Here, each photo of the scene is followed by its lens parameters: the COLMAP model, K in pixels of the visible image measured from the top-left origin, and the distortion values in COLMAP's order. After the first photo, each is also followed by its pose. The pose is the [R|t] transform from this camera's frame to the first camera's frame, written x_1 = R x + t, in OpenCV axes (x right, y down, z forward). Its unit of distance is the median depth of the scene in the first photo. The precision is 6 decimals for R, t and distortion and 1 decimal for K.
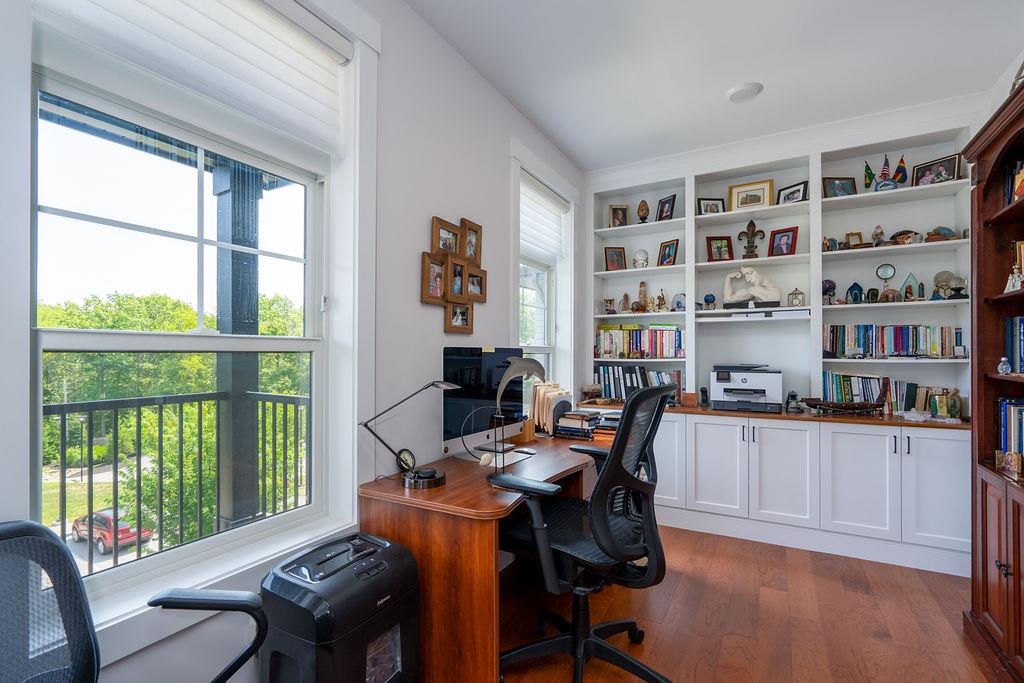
lens RADIAL K [[463.8, 0, 508.2], [0, 463.8, 350.1], [0, 0, 1]] dist [0.000541, 0.000287]
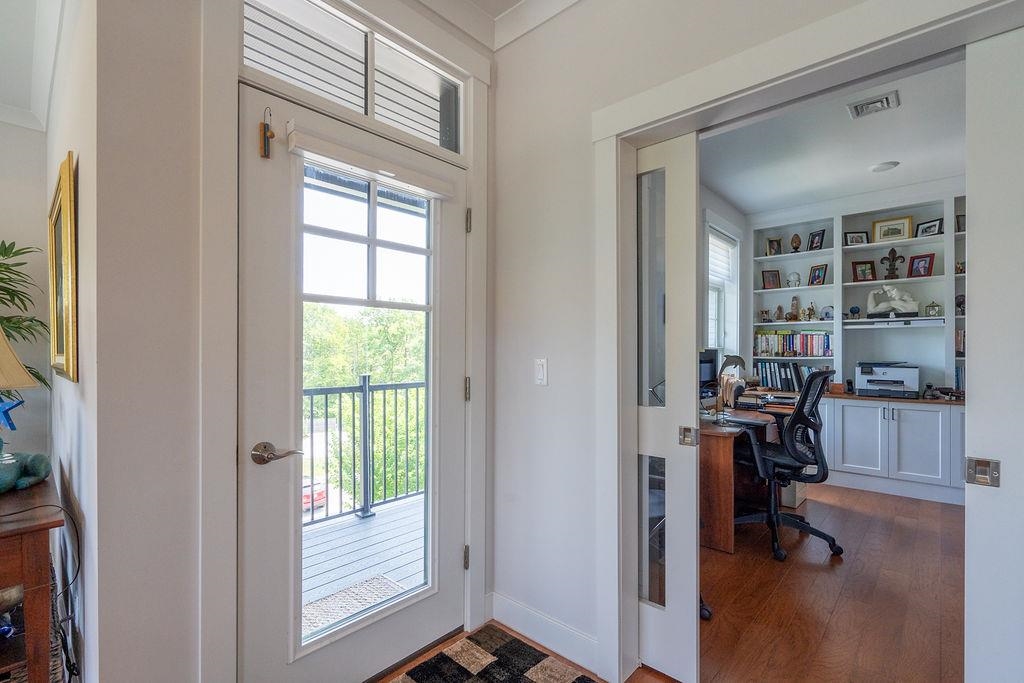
lens RADIAL K [[463.8, 0, 508.2], [0, 463.8, 350.1], [0, 0, 1]] dist [0.000541, 0.000287]
pose [[0.974489, 0.001028, -0.224433, -0.218639], [-0.000541, 0.999997, 0.002229, -0.003100], [0.224435, -0.002051, 0.974487, -0.480654]]
